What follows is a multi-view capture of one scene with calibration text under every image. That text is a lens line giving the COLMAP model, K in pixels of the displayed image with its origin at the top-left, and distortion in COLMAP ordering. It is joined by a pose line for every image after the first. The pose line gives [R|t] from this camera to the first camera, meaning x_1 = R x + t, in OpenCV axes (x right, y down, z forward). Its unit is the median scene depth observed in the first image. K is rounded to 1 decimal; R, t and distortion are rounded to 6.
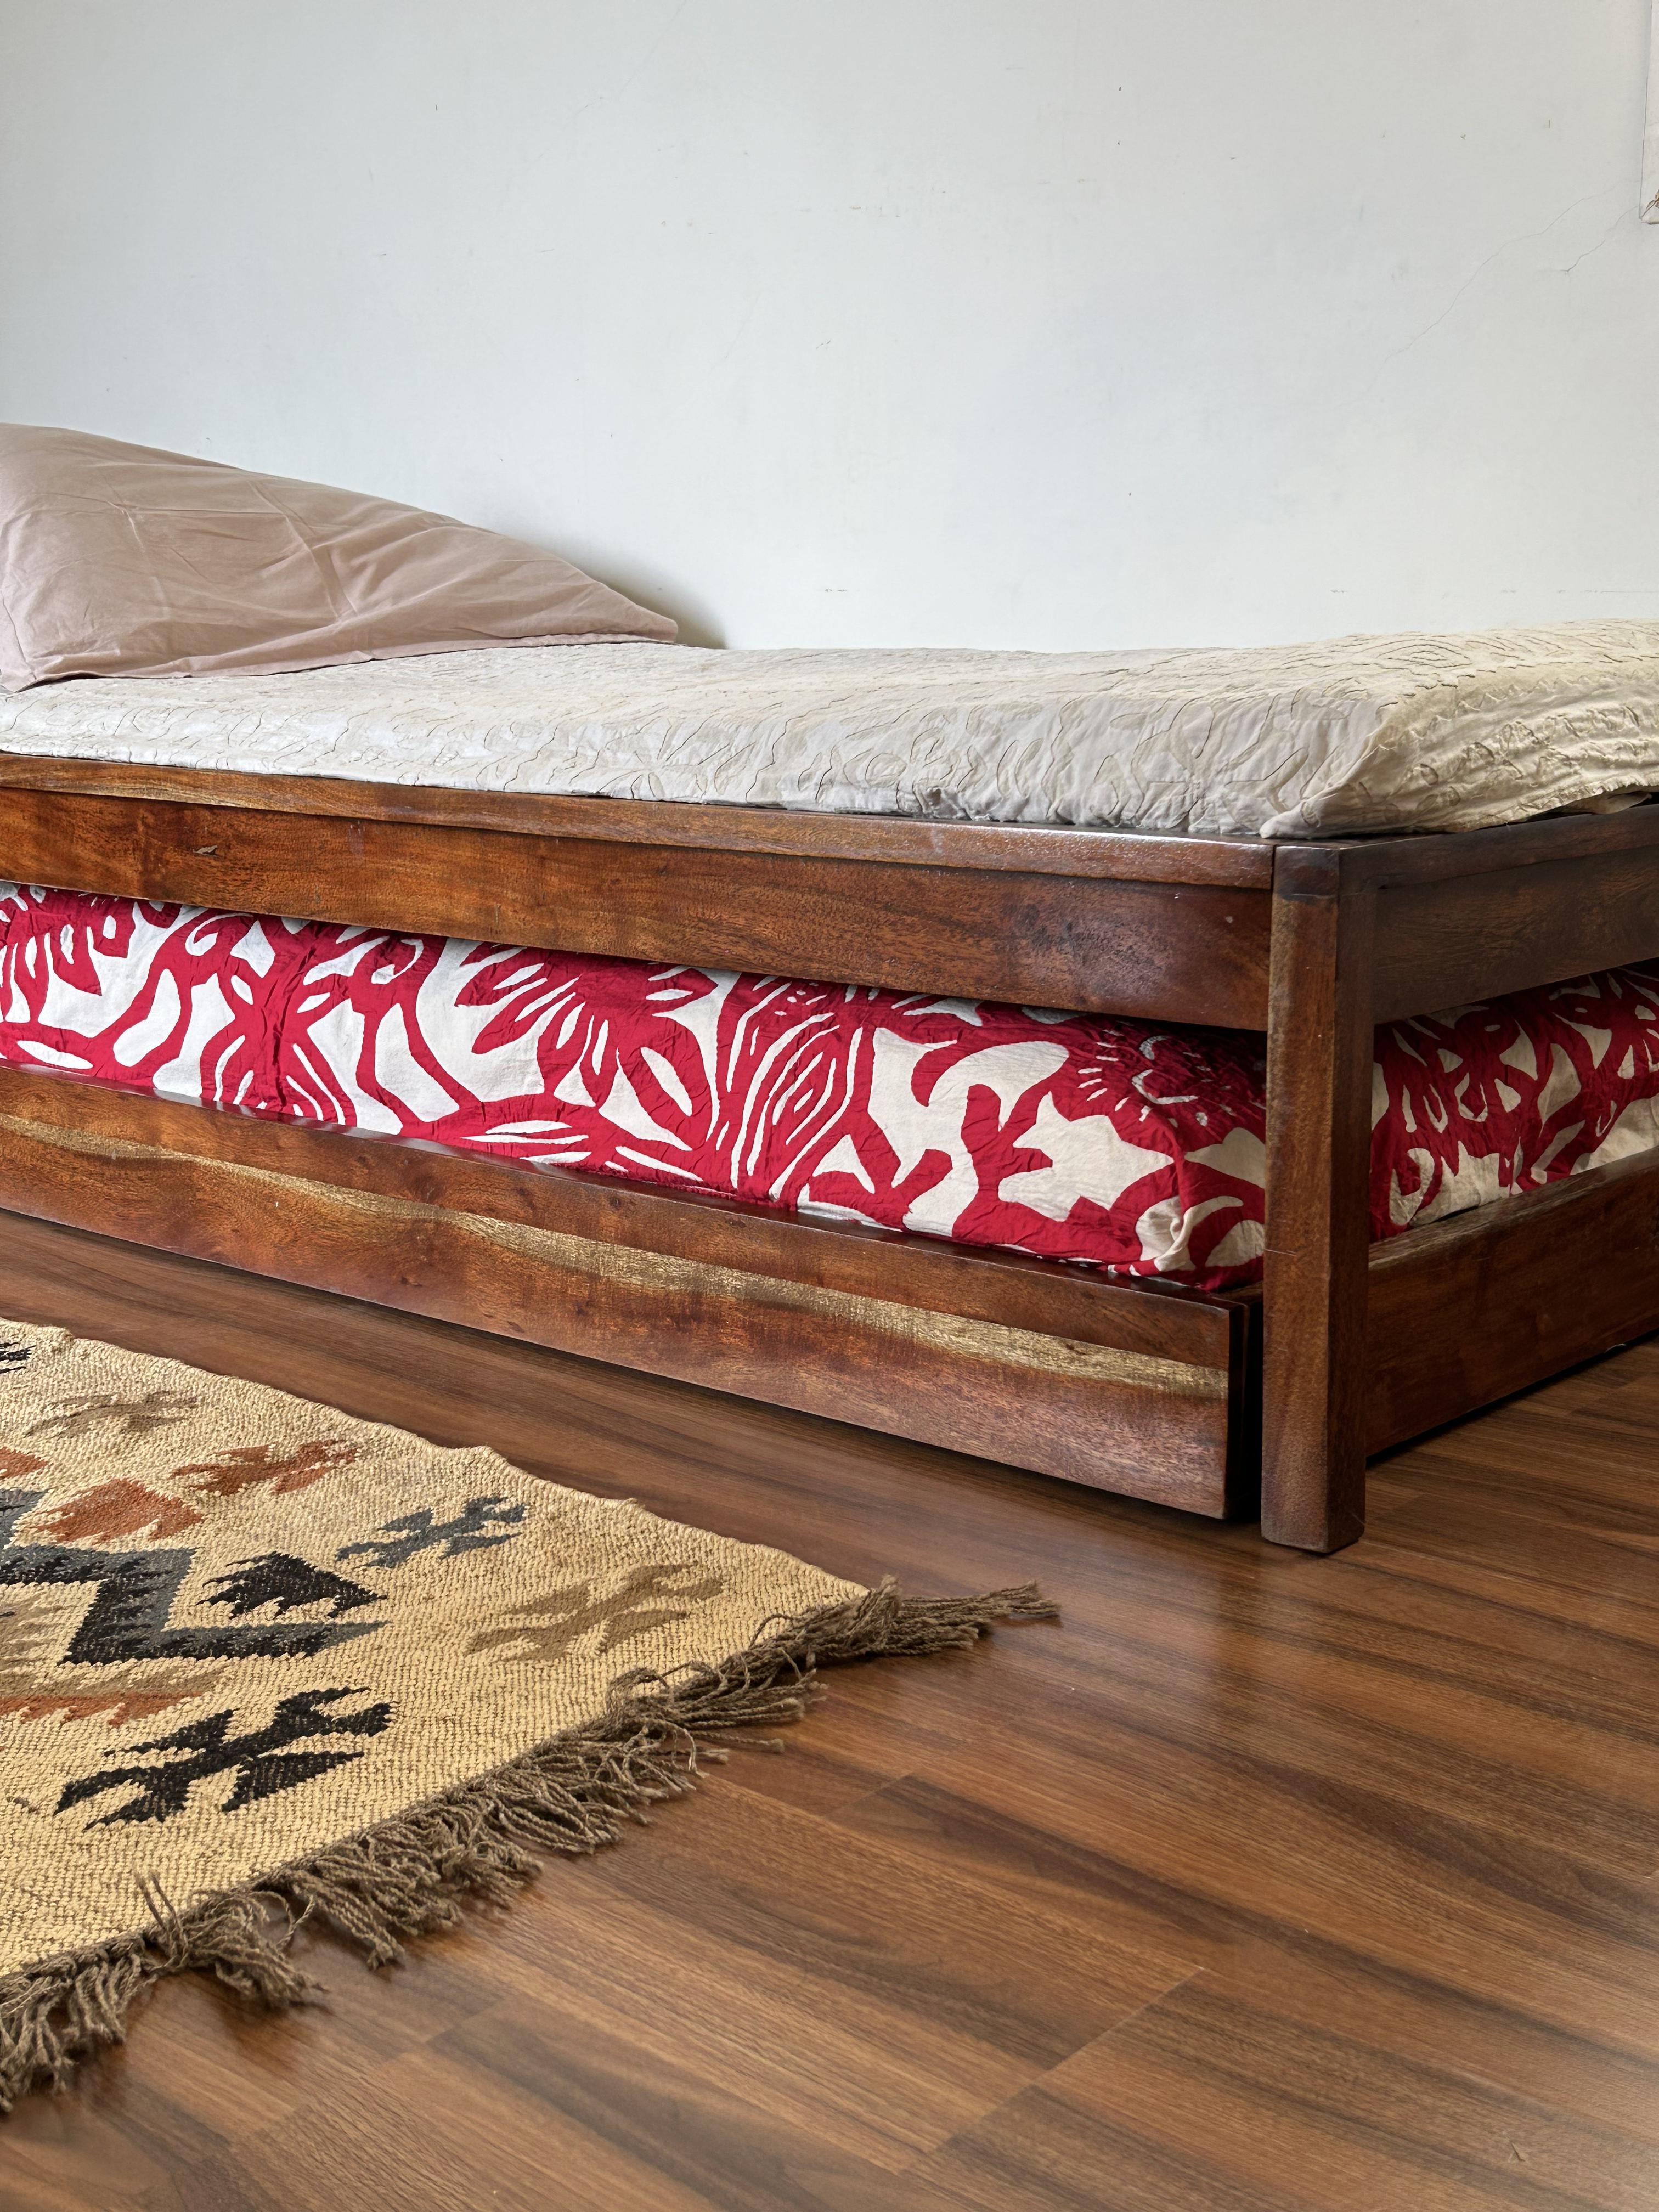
lens RADIAL K [[2739.1, 0, 834.1], [0, 2739.1, 1104.5], [0, 0, 1]] dist [0.036087, 0.000000]
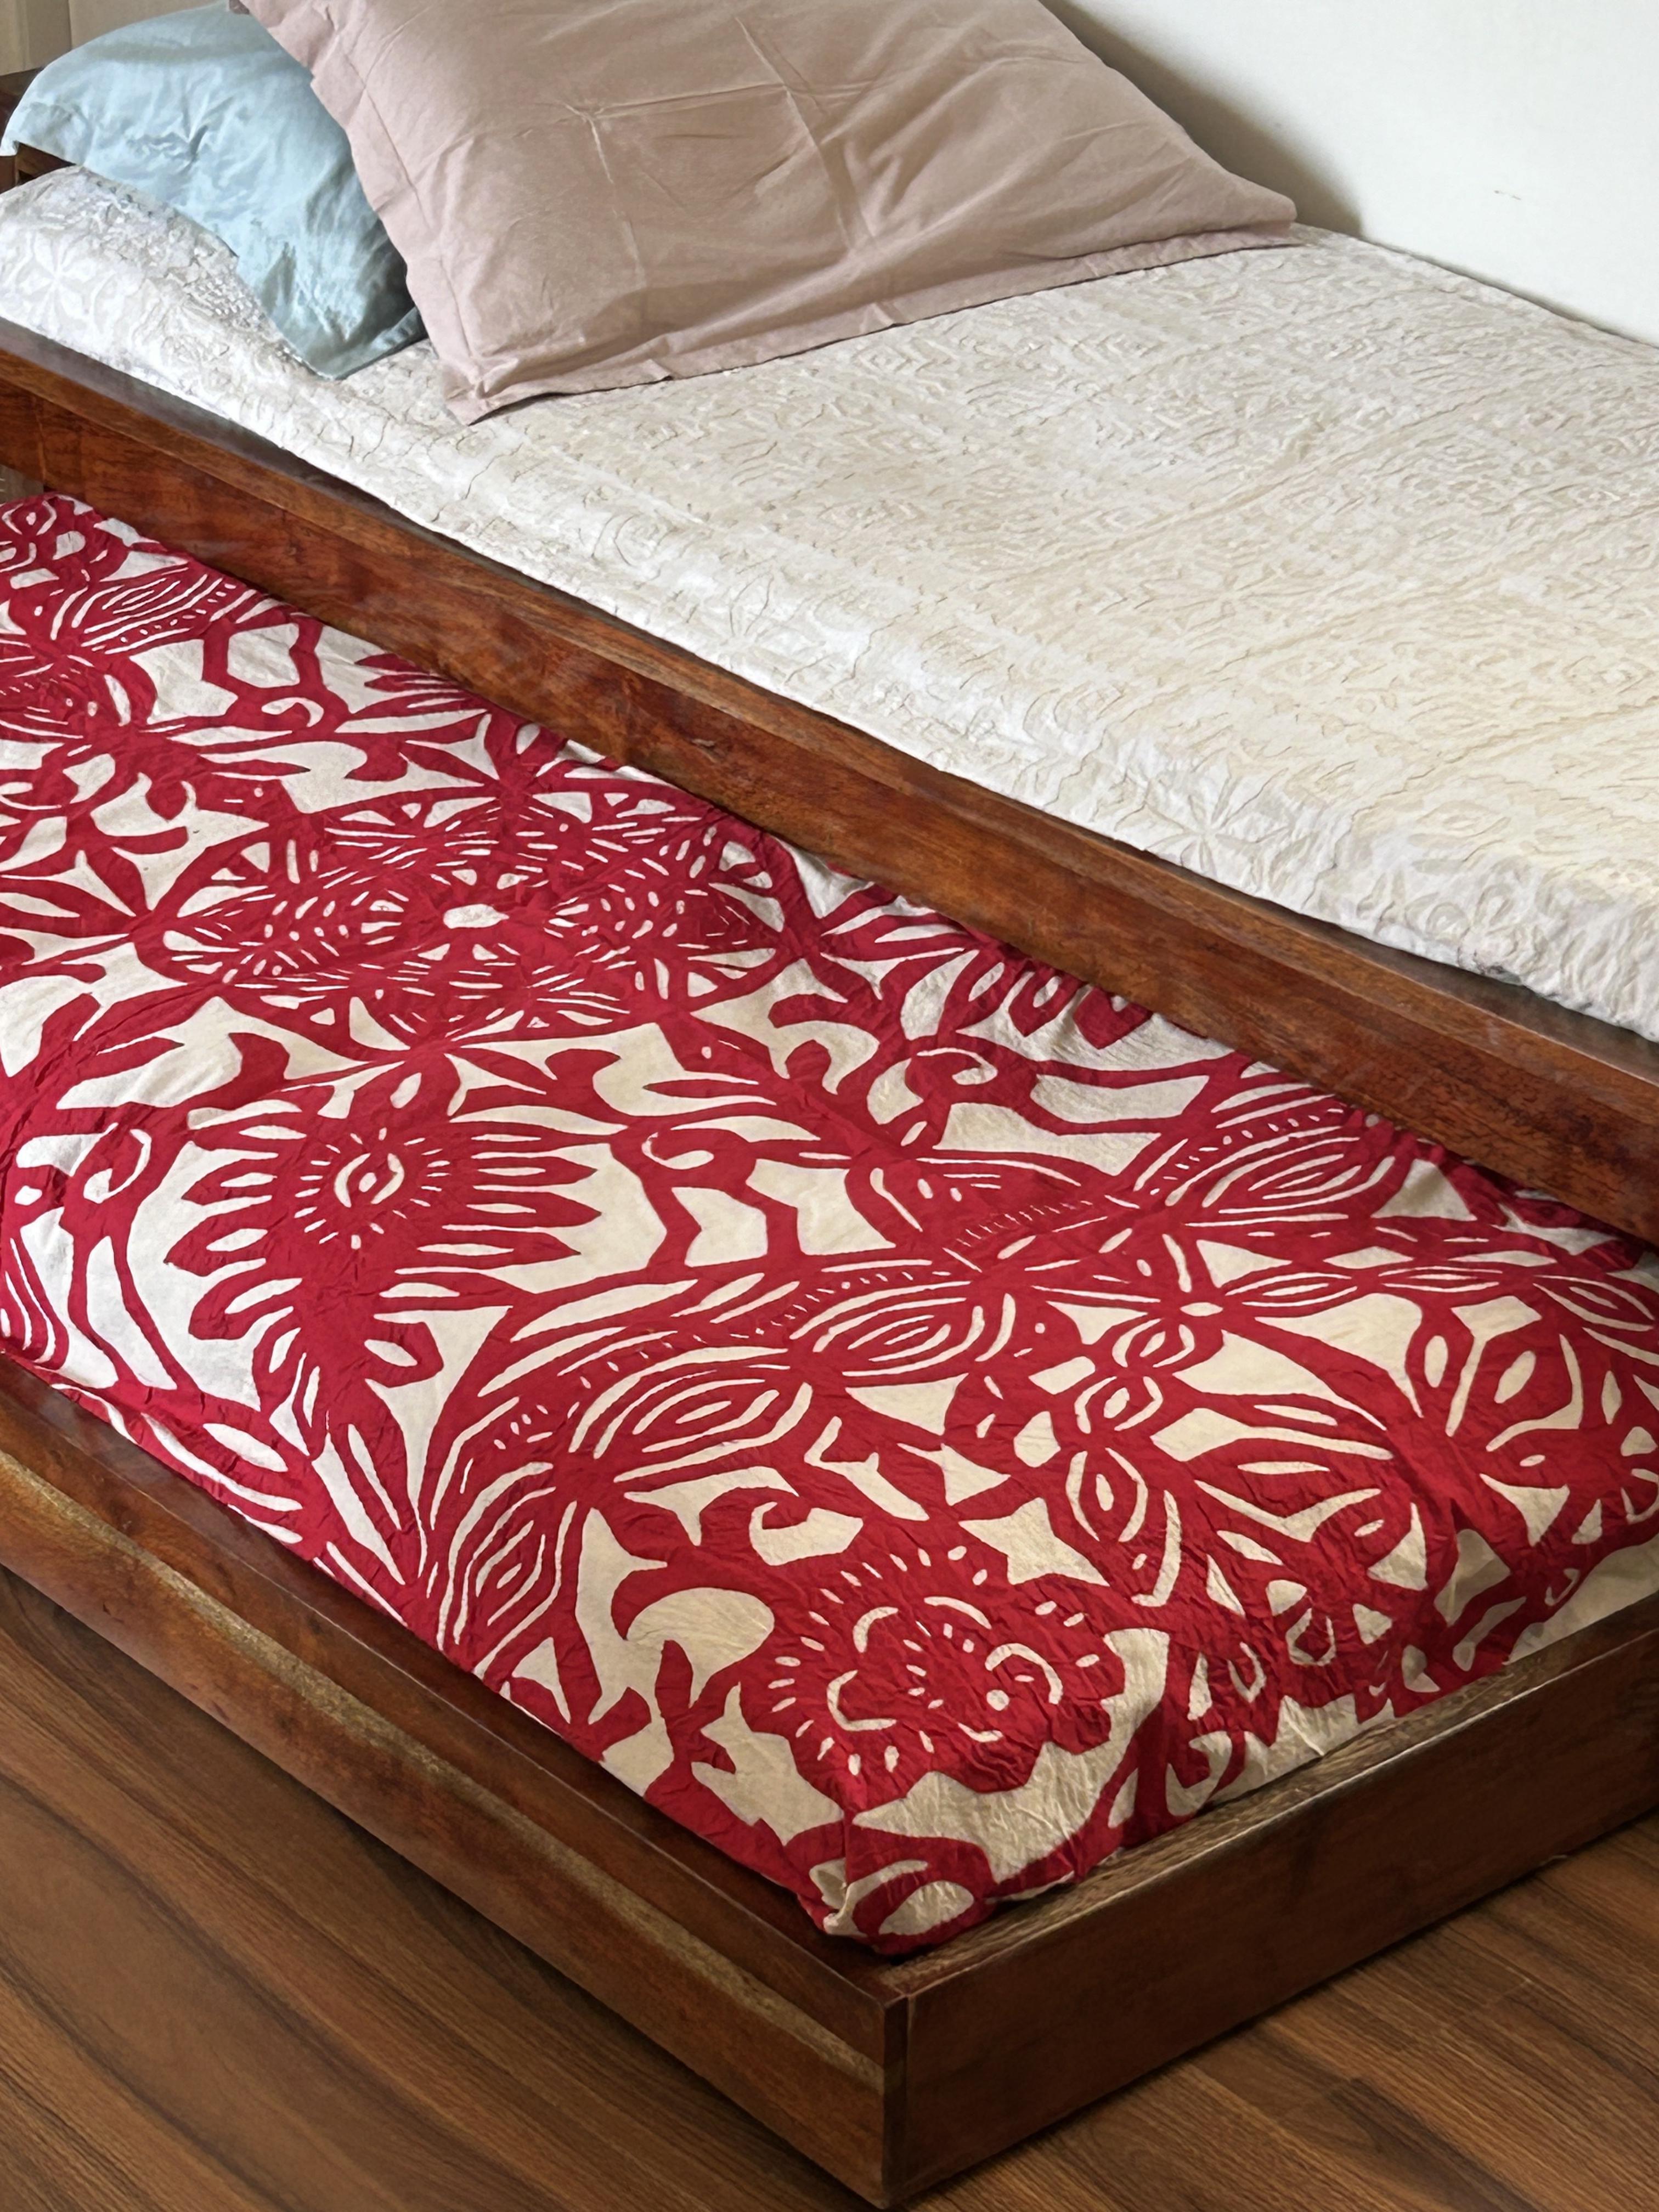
lens RADIAL K [[5273.8, 0, 828.6], [0, 5273.8, 1105.8], [0, 0, 1]] dist [0.127474, 0.000000]
pose [[0.986024, 0.067005, -0.152538, 0.075240], [-0.022688, 0.961035, 0.275494, -0.467771], [0.165054, -0.268182, 0.949124, -0.636045]]
